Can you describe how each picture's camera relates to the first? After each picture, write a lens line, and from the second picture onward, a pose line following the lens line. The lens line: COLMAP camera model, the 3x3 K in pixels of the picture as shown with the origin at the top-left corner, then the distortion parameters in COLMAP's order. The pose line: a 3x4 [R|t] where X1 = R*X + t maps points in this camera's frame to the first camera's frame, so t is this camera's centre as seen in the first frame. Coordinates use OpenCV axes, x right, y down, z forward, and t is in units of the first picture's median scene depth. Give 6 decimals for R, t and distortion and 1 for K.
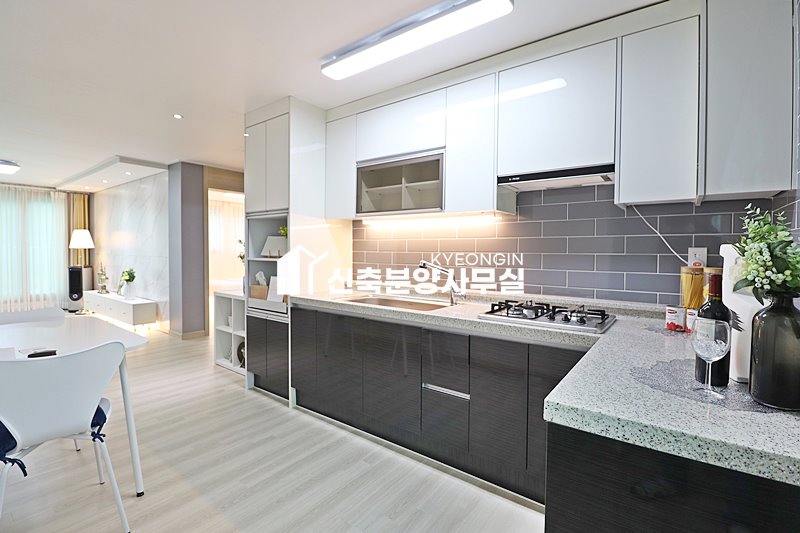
lens RADIAL K [[373.7, 0, 401.5], [0, 373.7, 258.9], [0, 0, 1]] dist [-0.020951, -0.000751]
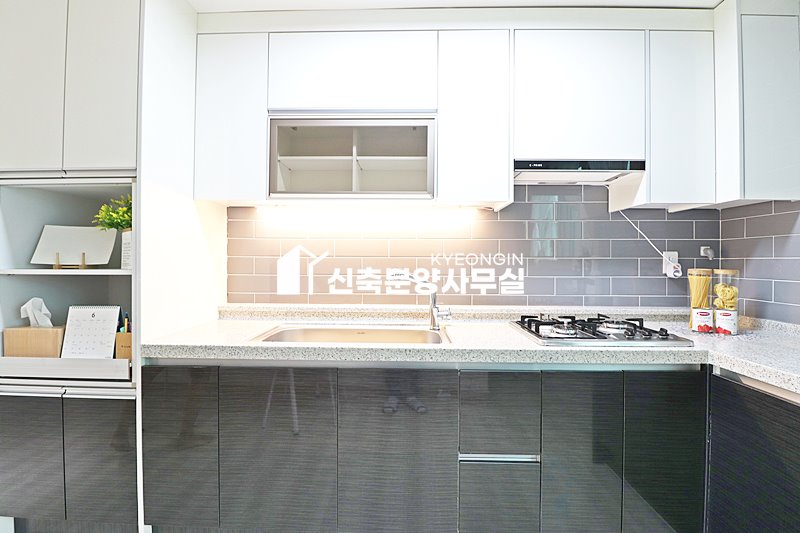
lens RADIAL K [[373.7, 0, 401.5], [0, 373.7, 258.9], [0, 0, 1]] dist [-0.020951, -0.000751]
pose [[0.810263, -0.000156, 0.586066, -0.328064], [0.014328, 0.999706, -0.019543, 0.000223], [-0.585891, 0.024232, 0.810027, 0.419546]]
